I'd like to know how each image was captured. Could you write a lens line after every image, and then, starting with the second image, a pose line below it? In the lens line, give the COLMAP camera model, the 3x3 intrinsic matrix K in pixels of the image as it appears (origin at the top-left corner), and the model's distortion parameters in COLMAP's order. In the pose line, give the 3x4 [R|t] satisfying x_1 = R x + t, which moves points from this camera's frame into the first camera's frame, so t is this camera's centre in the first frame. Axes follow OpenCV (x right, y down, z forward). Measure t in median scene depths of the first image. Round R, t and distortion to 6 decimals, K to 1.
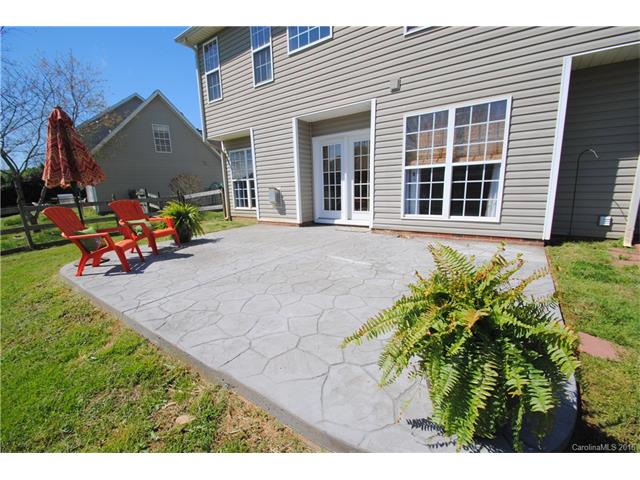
lens RADIAL K [[277.9, 0, 318.1], [0, 277.9, 242.9], [0, 0, 1]] dist [0.001034, -0.000107]
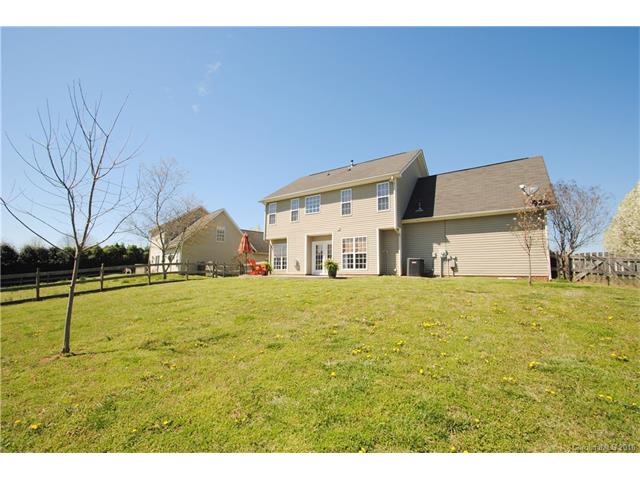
lens RADIAL K [[277.9, 0, 318.1], [0, 277.9, 242.9], [0, 0, 1]] dist [0.001034, -0.000107]
pose [[0.998697, 0.041209, 0.030107, -0.046465], [-0.030052, 0.951652, -0.305706, 0.479195], [-0.041249, 0.304403, 0.951650, -1.659457]]
